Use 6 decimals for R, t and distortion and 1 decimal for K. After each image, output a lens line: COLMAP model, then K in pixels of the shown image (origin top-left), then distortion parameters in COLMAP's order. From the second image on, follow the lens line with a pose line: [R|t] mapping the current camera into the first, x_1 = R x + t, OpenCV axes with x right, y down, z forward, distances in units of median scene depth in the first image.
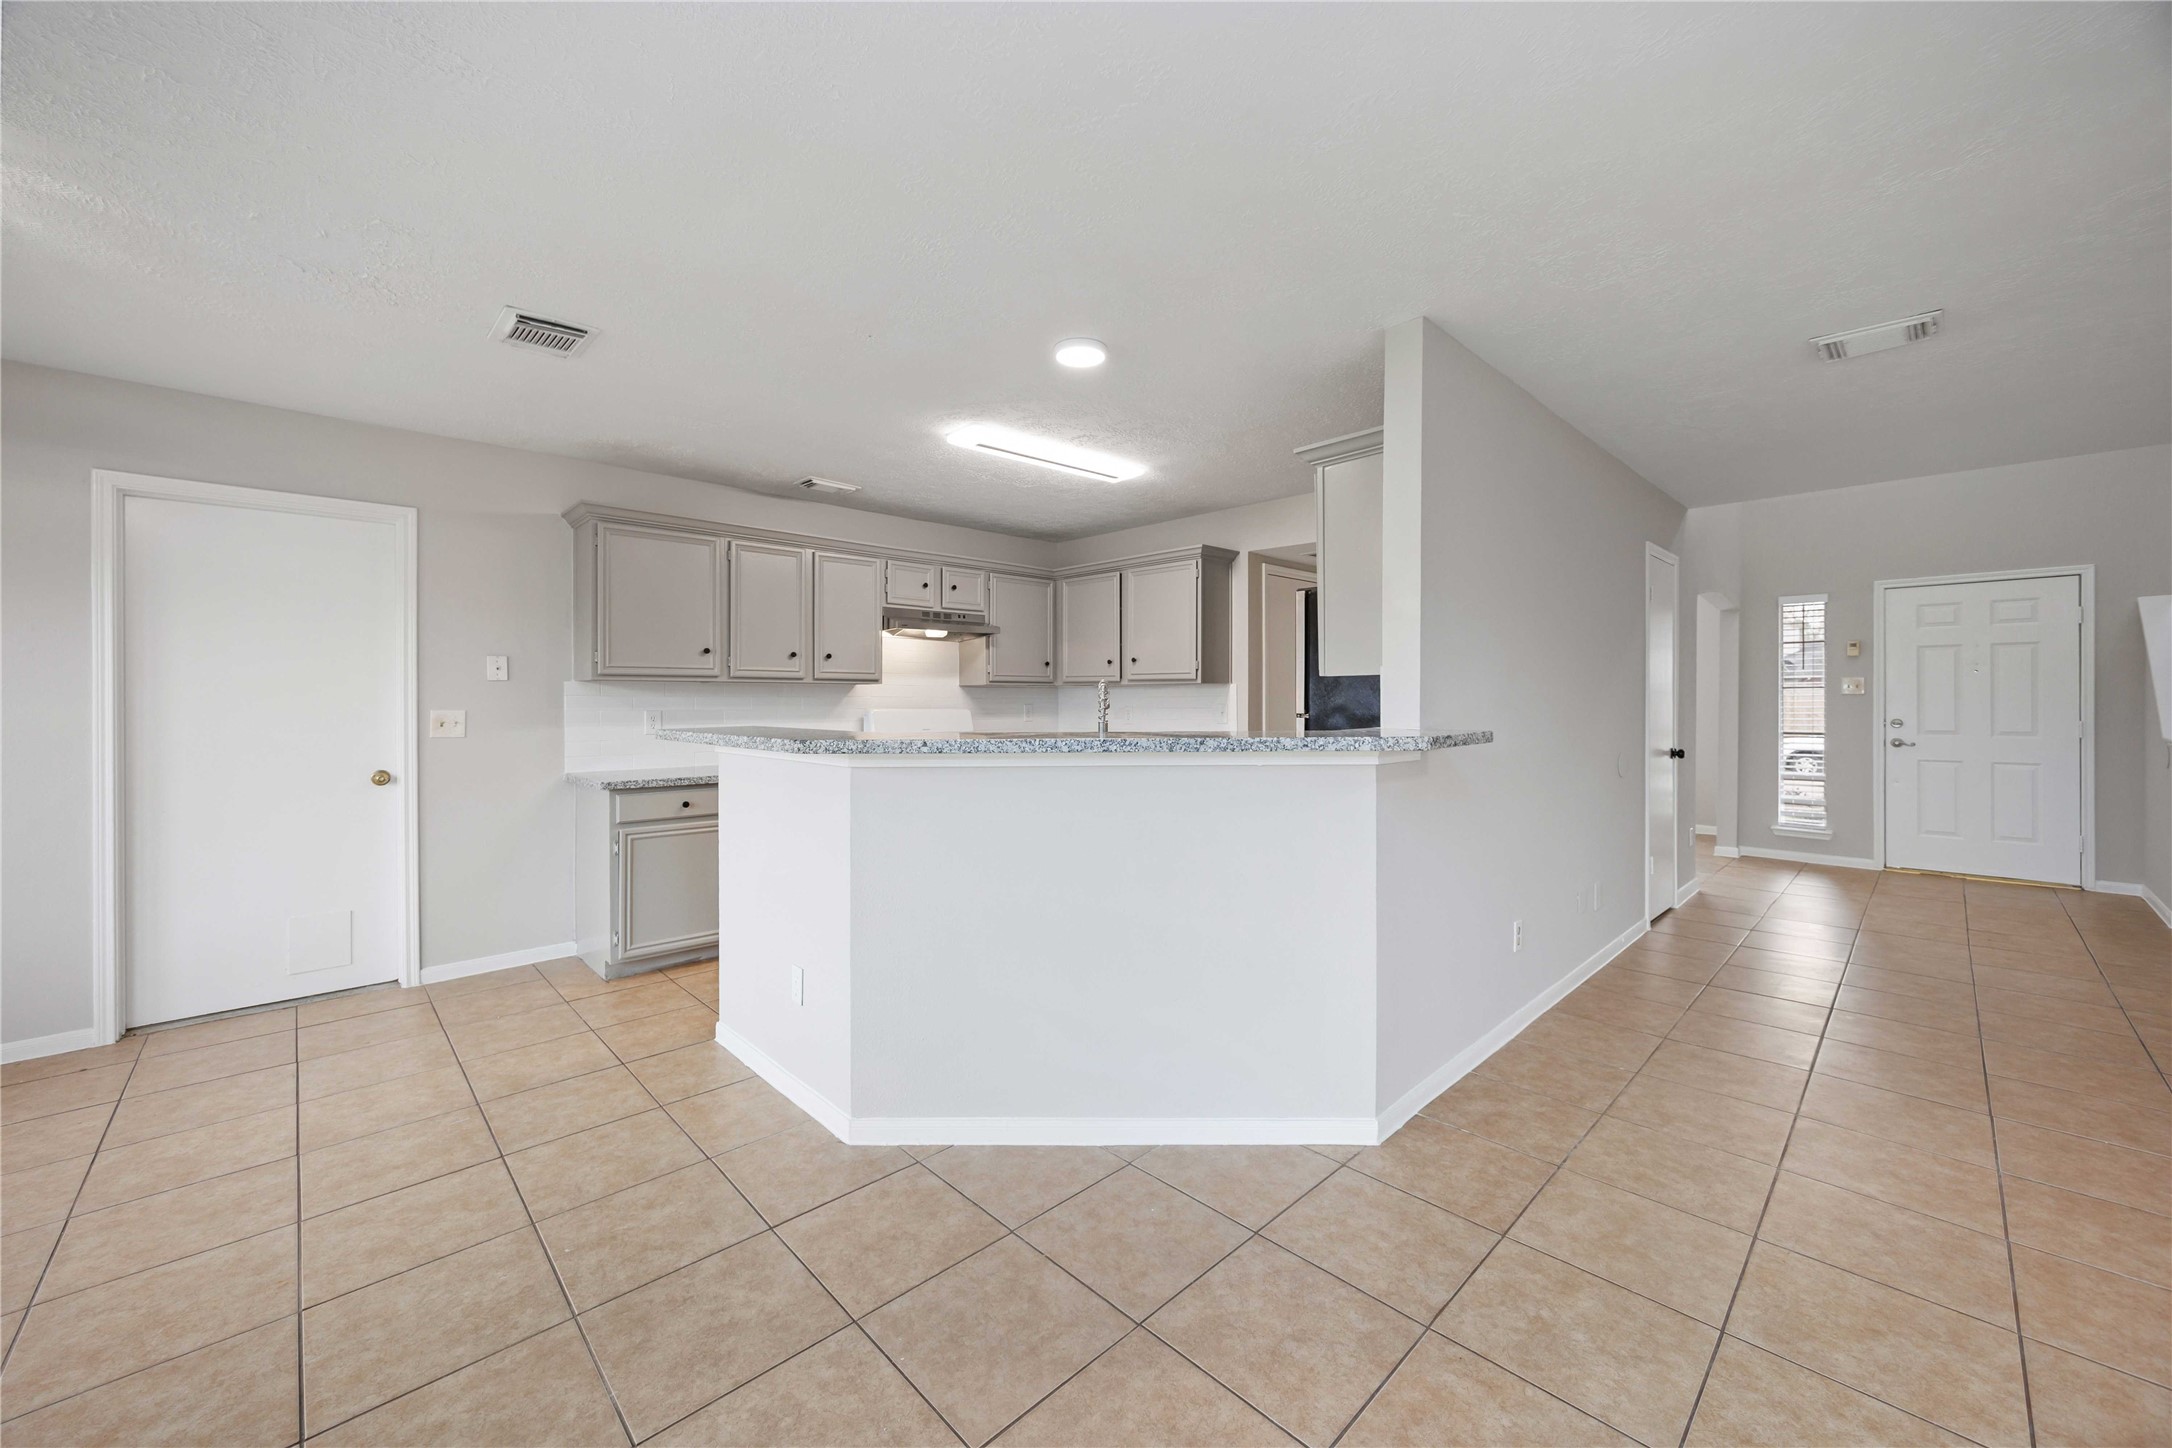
lens RADIAL K [[834.5, 0, 1086.3], [0, 834.5, 699.6], [0, 0, 1]] dist [-0.003506, 0.000915]
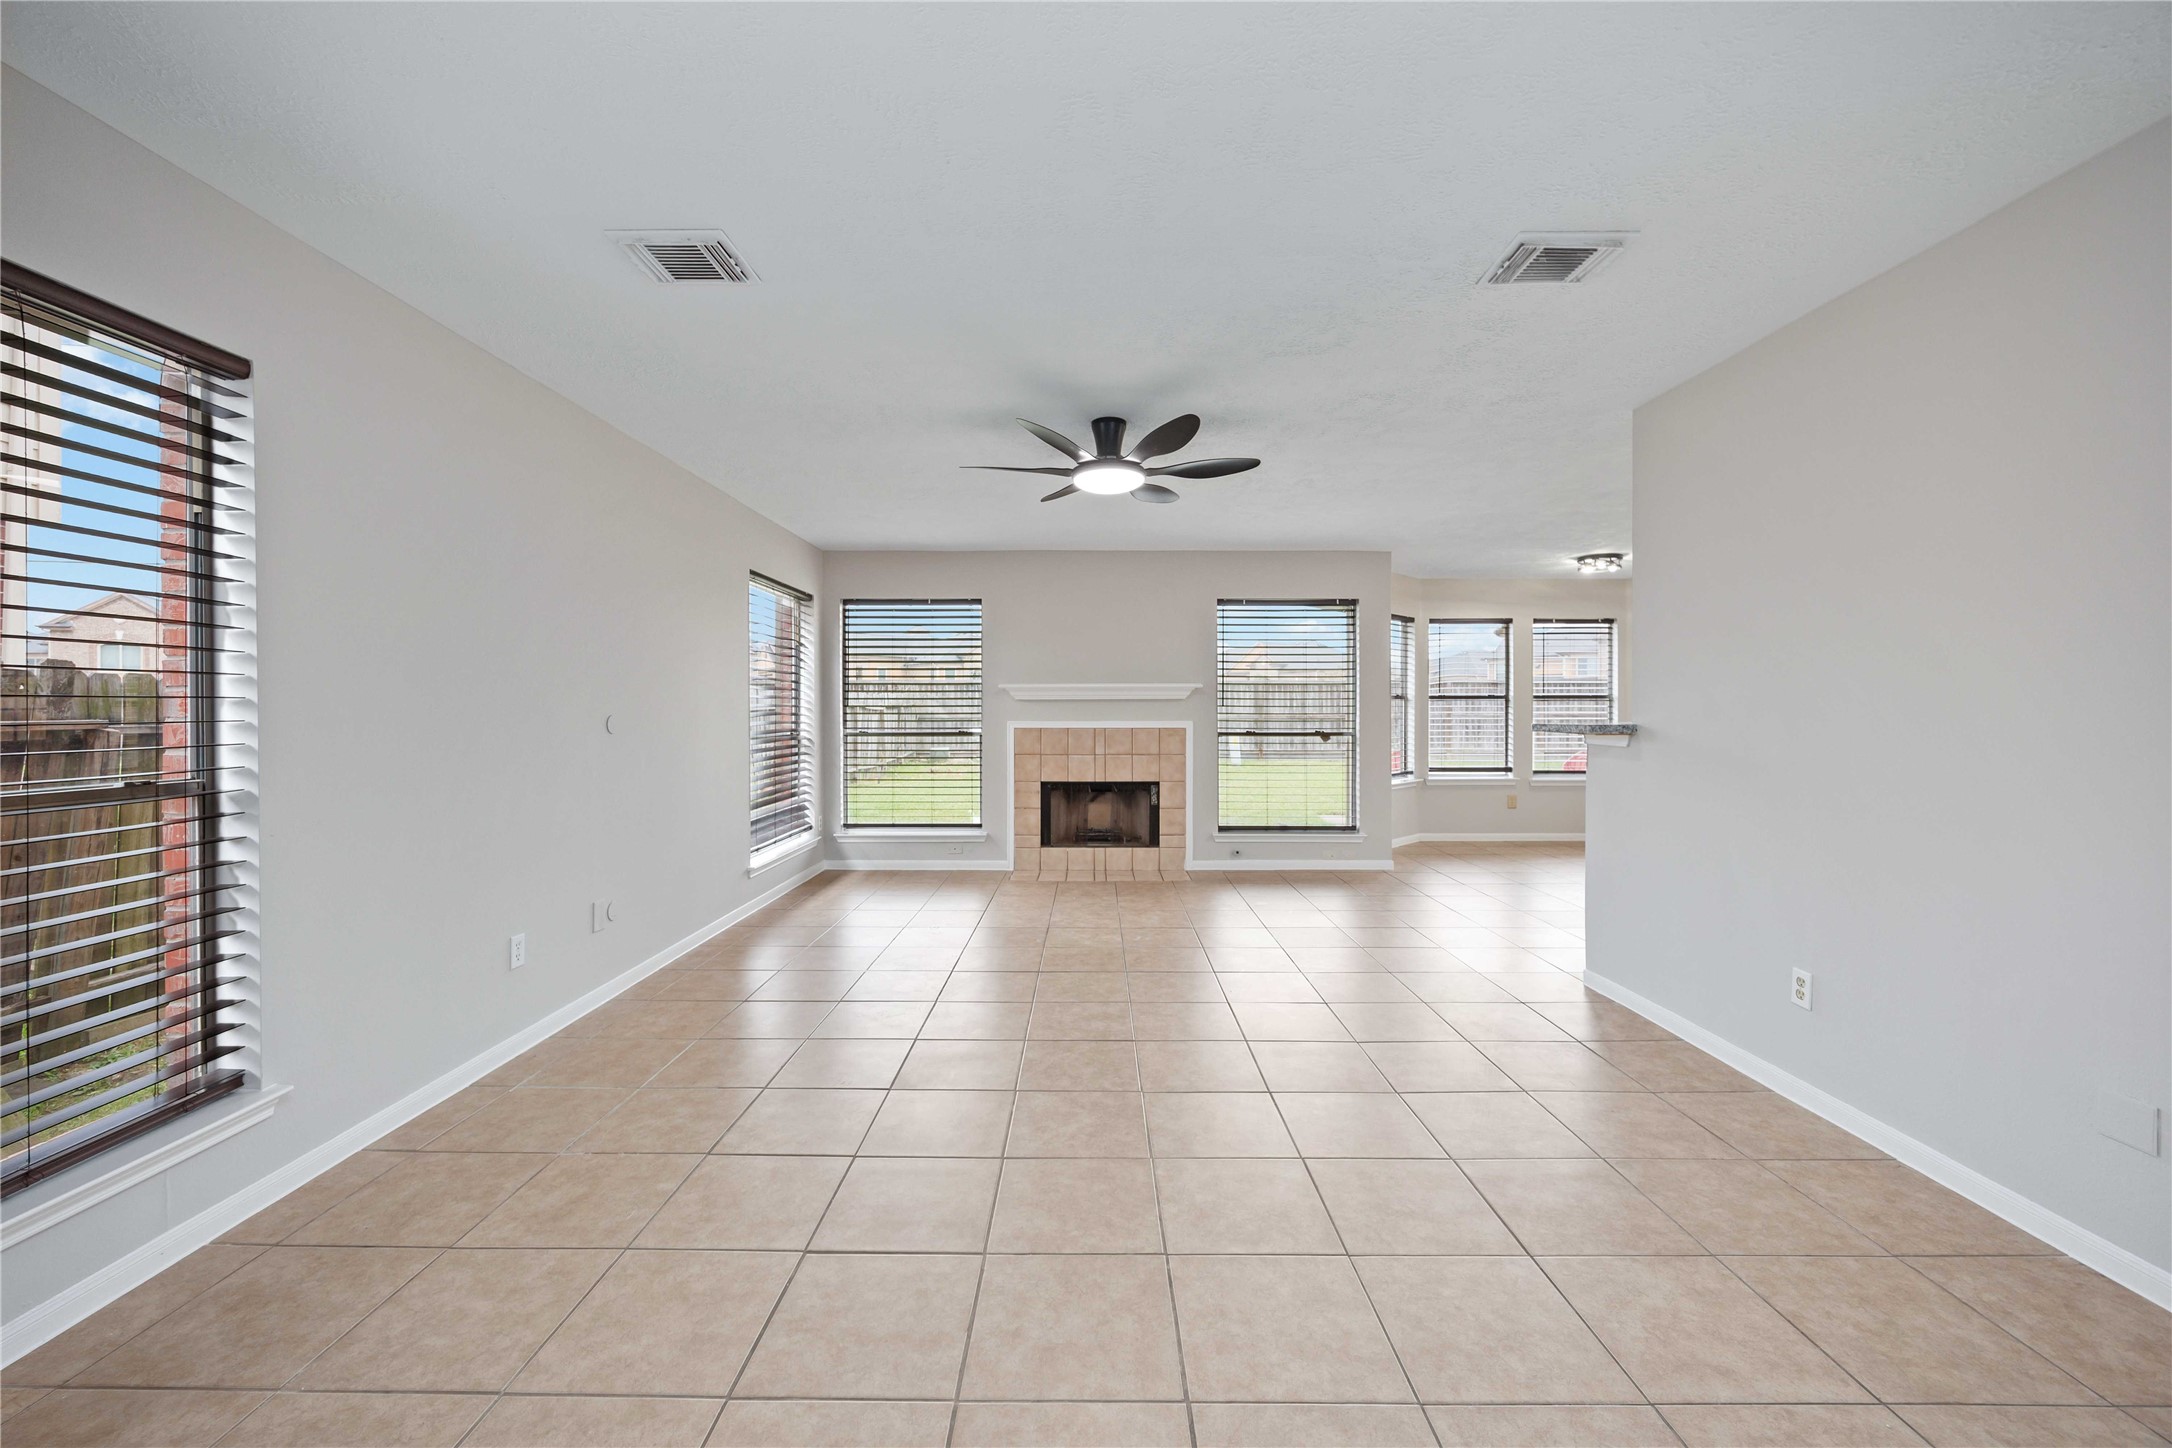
lens RADIAL K [[834.5, 0, 1086.4], [0, 834.5, 721.0], [0, 0, 1]] dist [-0.003506, 0.000915]
pose [[-0.701269, 0.011147, -0.712810, 1.568637], [0.000364, 0.999883, 0.015279, 0.006344], [0.712897, 0.010455, -0.701191, 1.052208]]
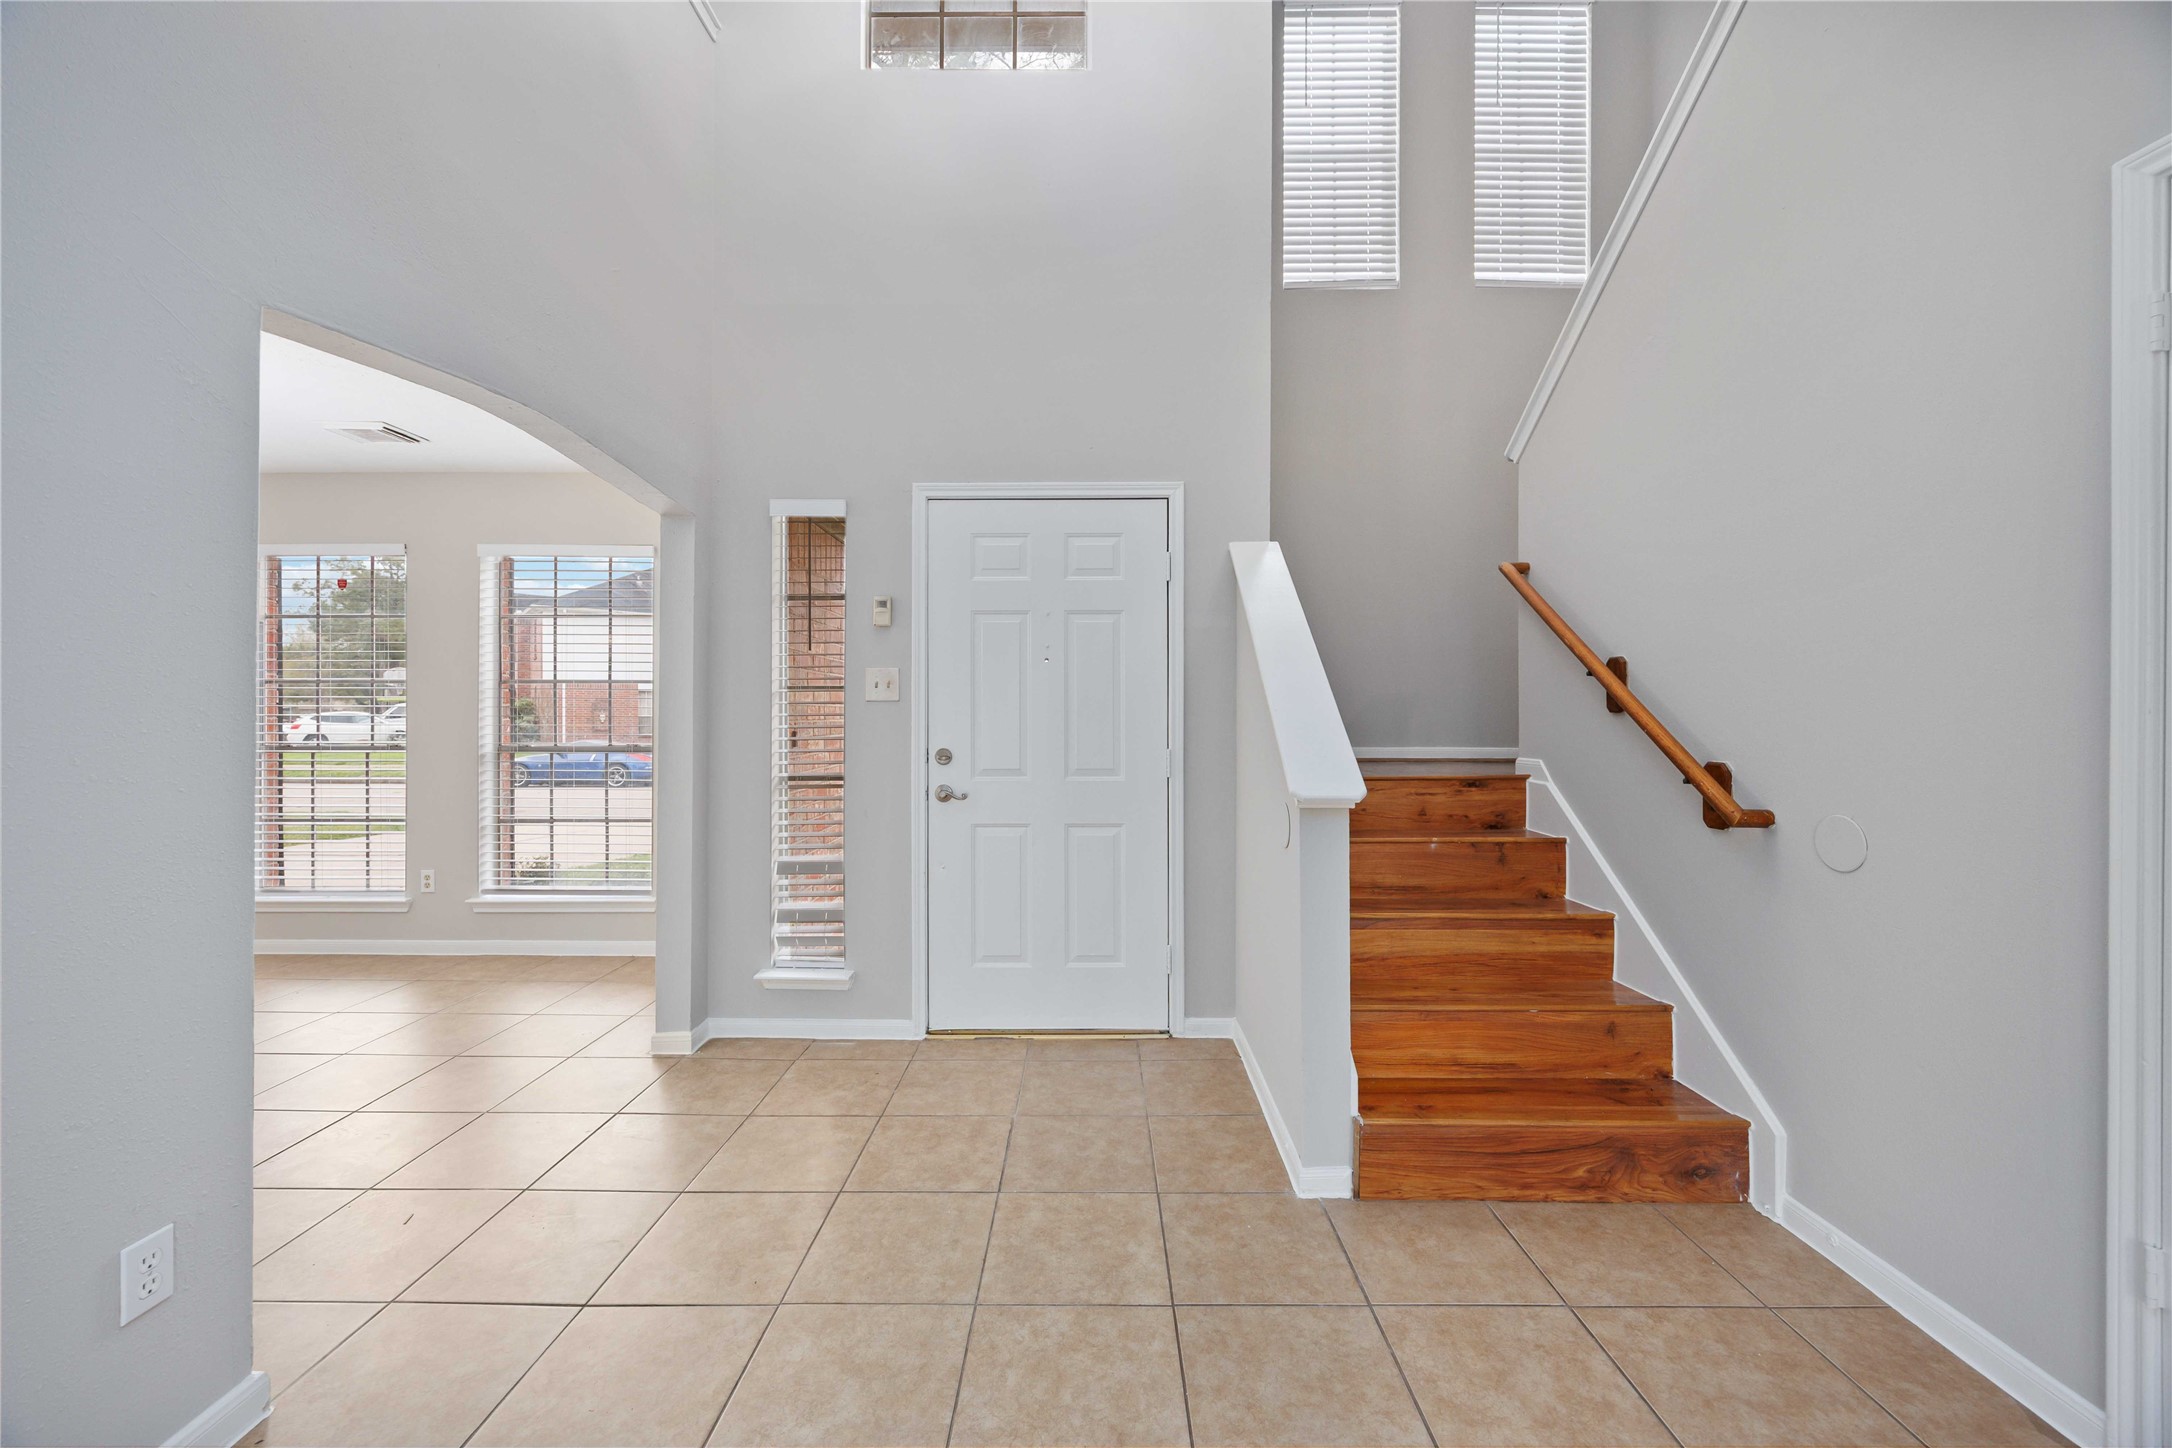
lens RADIAL K [[834.5, 0, 1078.1], [0, 834.5, 723.1], [0, 0, 1]] dist [-0.003506, 0.000915]
pose [[0.702631, -0.004206, 0.711542, 1.234961], [-0.001376, 0.999973, 0.007270, 0.006234], [-0.711553, -0.006087, 0.702606, 1.066574]]
